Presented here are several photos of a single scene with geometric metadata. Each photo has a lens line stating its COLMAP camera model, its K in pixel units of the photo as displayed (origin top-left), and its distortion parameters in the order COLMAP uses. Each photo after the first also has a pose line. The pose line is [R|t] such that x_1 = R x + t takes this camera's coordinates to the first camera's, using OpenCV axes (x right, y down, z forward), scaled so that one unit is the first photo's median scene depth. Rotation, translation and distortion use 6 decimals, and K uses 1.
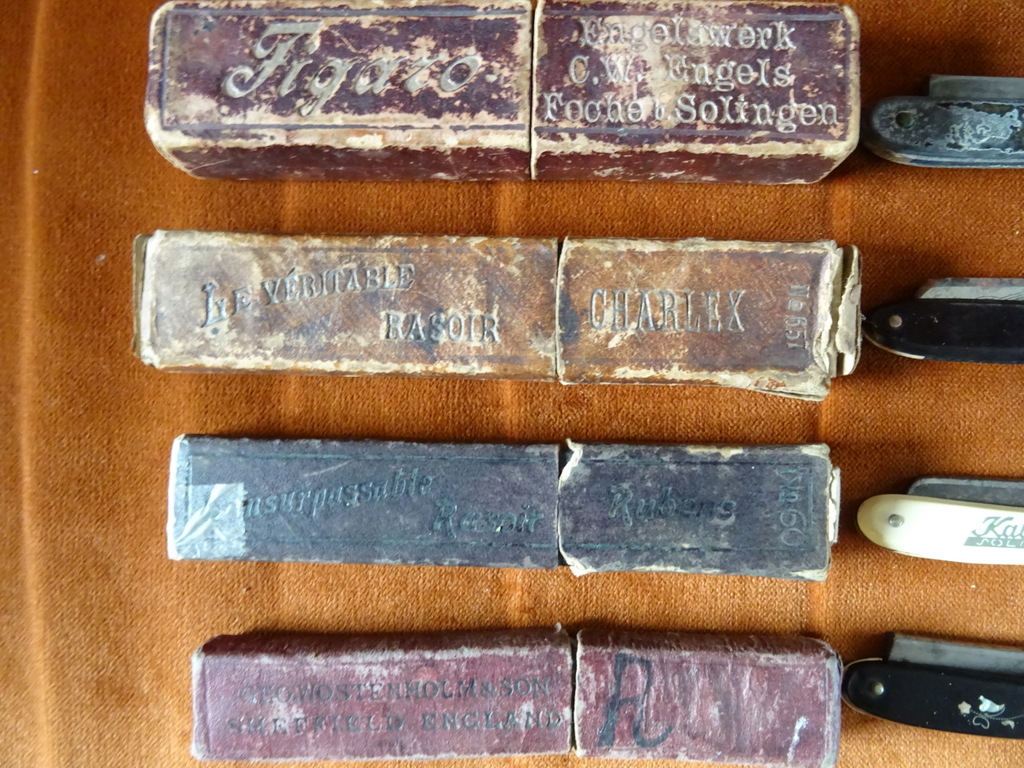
lens RADIAL K [[729.3, 0, 506.9], [0, 729.3, 381.6], [0, 0, 1]] dist [0.007795, -0.025531]
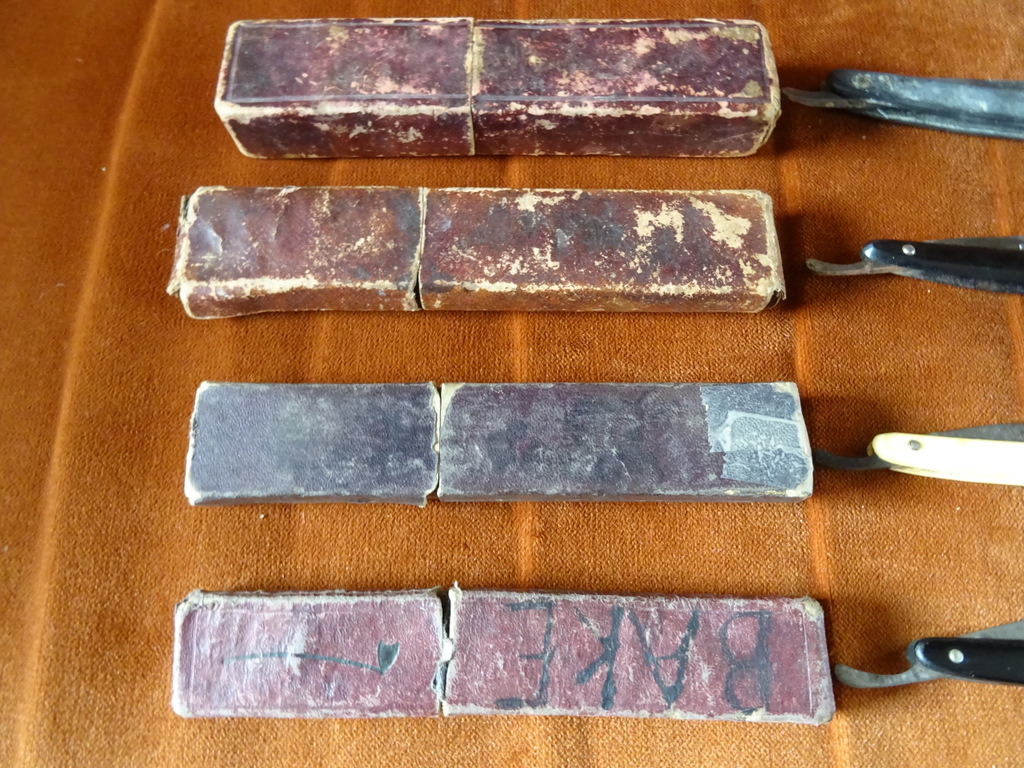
lens RADIAL K [[729.3, 0, 516.2], [0, 729.3, 381.9], [0, 0, 1]] dist [0.007795, -0.025531]
pose [[0.999490, 0.004047, 0.031681, -0.039880], [0.005788, 0.952568, -0.304270, 0.461274], [-0.031409, 0.304299, 0.952059, -0.048826]]
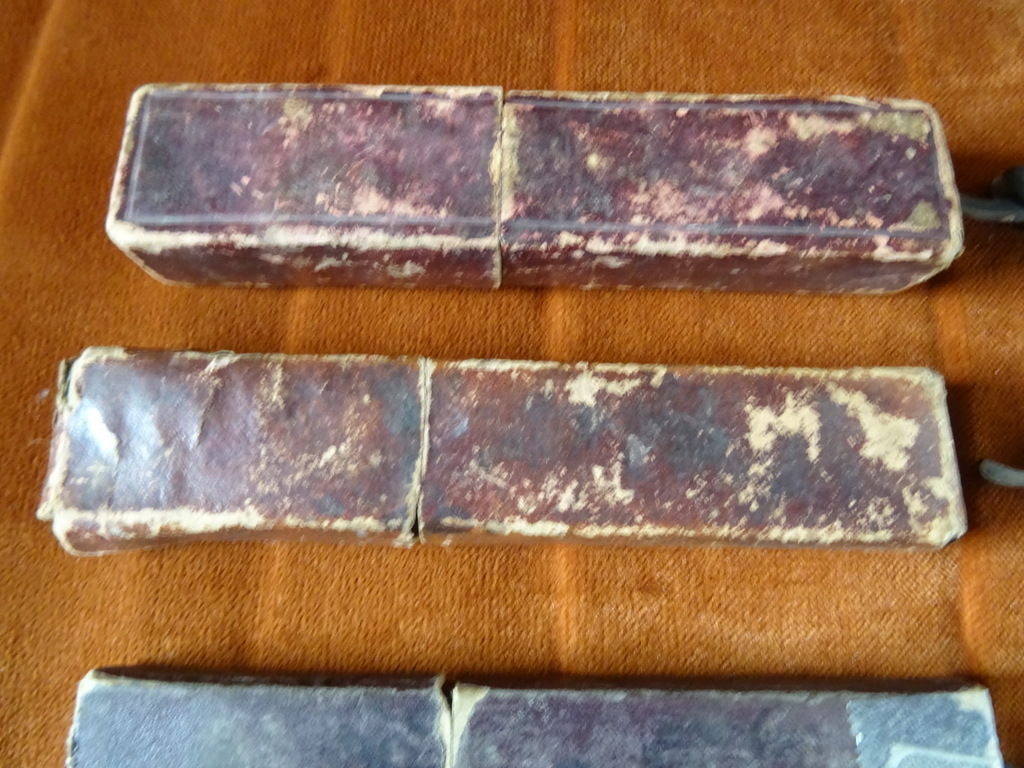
lens RADIAL K [[729.3, 0, 513.9], [0, 729.3, 380.9], [0, 0, 1]] dist [0.007795, -0.025531]
pose [[0.998735, 0.017847, 0.047017, -0.097049], [-0.005852, 0.969804, -0.243817, 0.005033], [-0.049949, 0.243233, 0.968681, 0.233488]]
